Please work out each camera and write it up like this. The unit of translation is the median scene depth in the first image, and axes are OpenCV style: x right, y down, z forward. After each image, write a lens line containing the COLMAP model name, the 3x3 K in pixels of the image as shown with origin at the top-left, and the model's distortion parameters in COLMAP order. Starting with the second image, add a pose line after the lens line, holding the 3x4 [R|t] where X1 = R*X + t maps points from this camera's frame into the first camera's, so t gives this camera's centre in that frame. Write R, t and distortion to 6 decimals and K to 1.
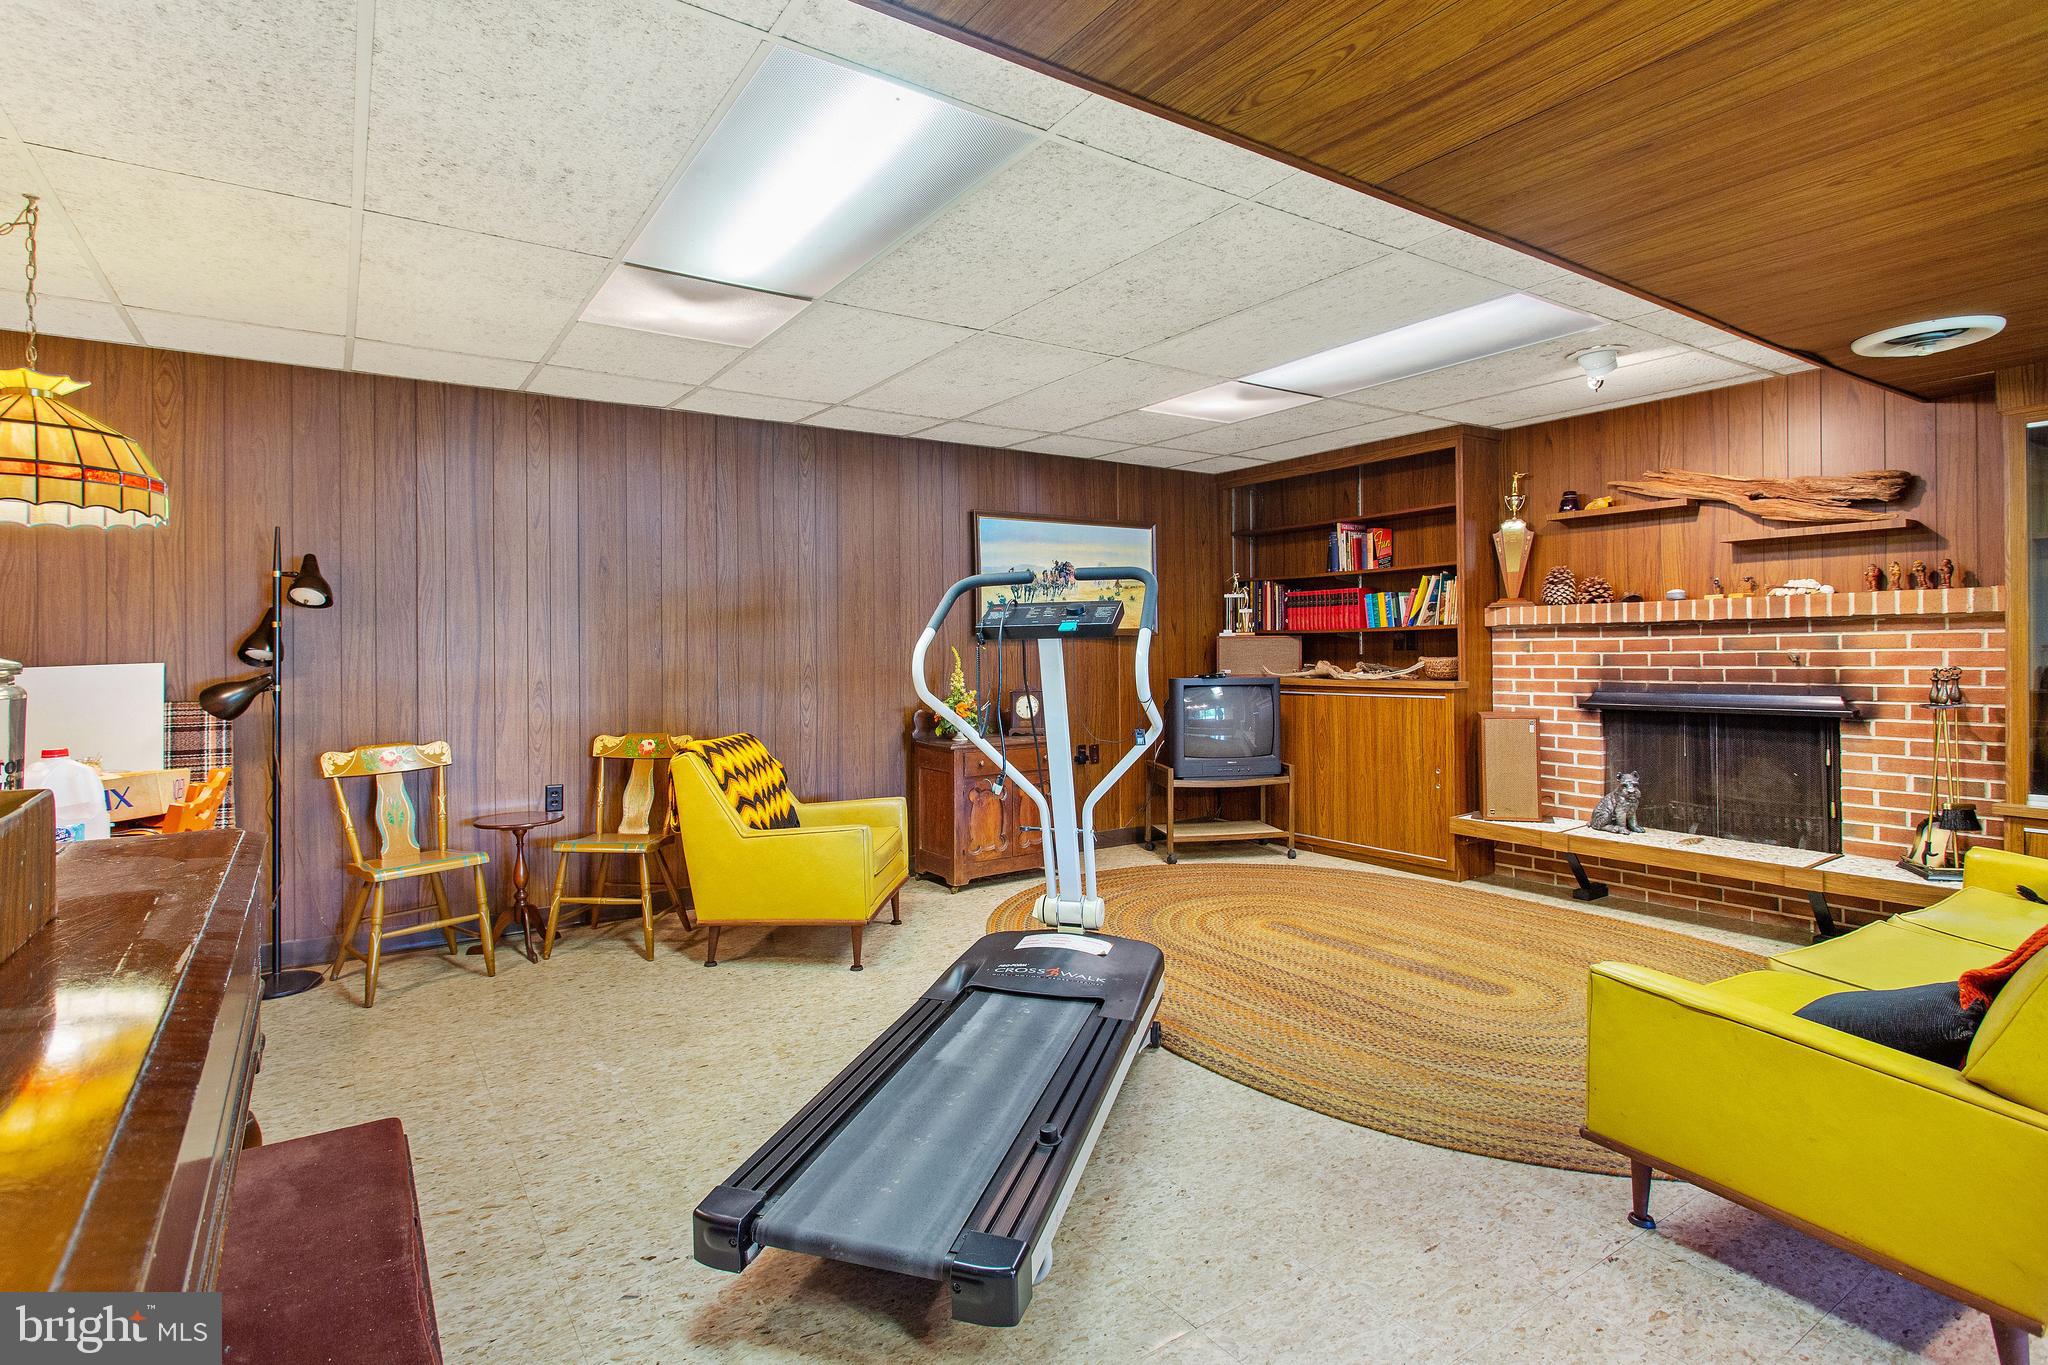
lens RADIAL K [[1011.7, 0, 1019.9], [0, 1011.7, 659.9], [0, 0, 1]] dist [-0.001009, -0.000948]
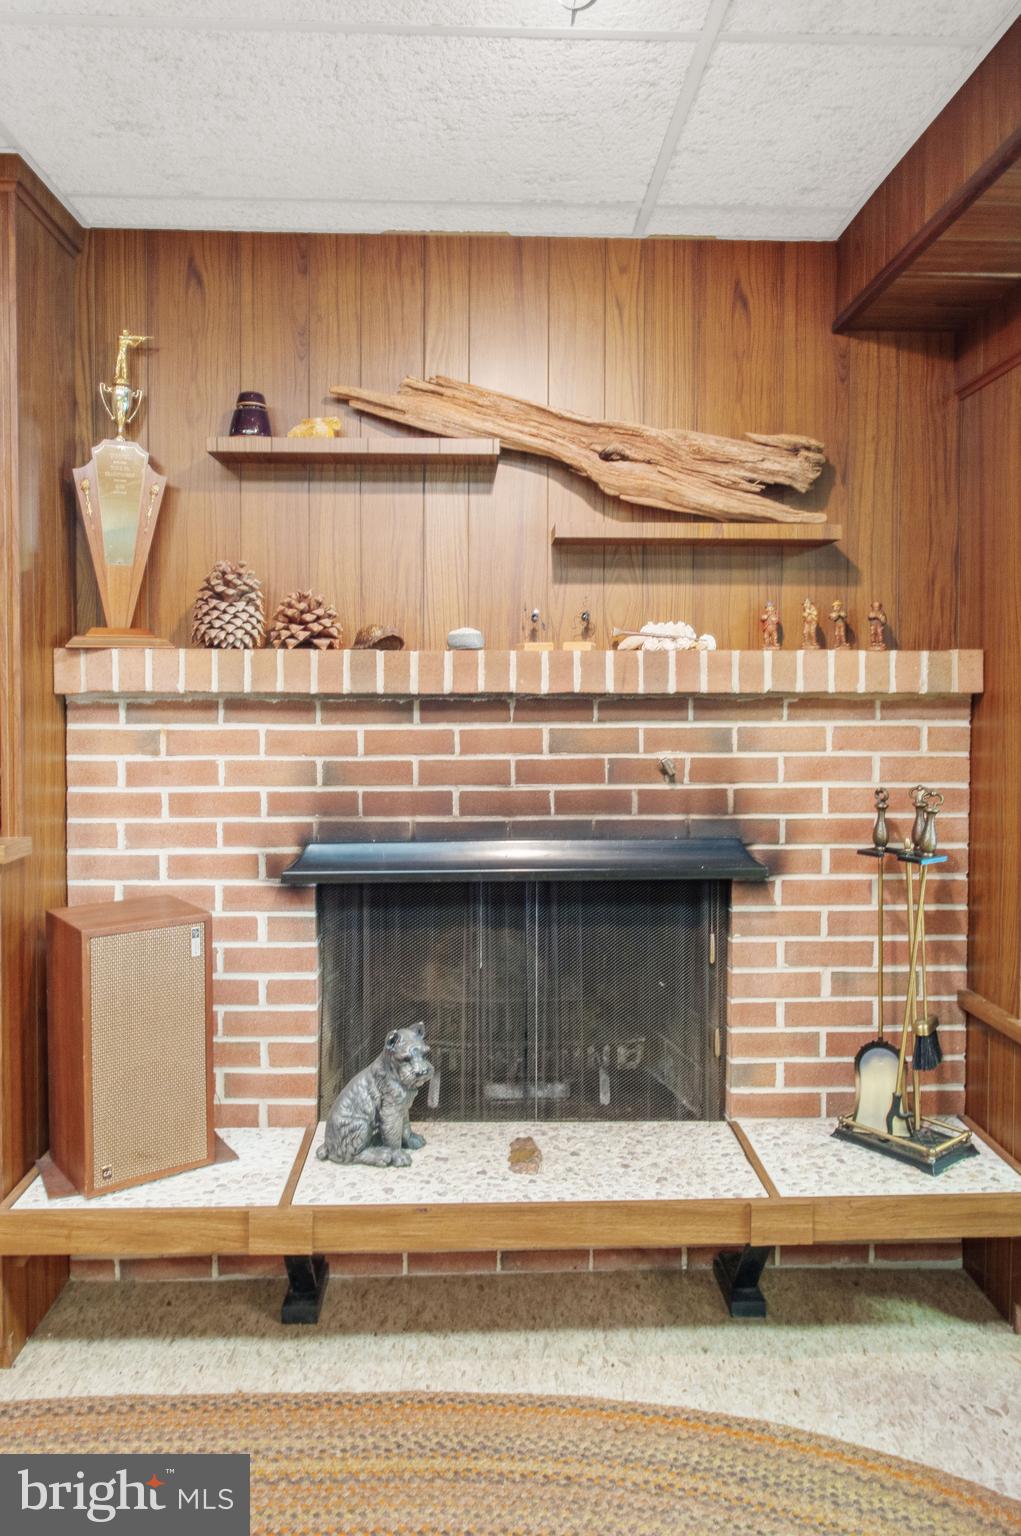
lens RADIAL K [[1120.8, 0, 509.1], [0, 1120.8, 728.7], [0, 0, 1]] dist [-0.004007, -0.002917]
pose [[0.541241, -0.009391, 0.840815, 0.205785], [0.001284, 0.999946, 0.010342, -0.026590], [-0.840867, -0.004518, 0.541223, 0.687752]]
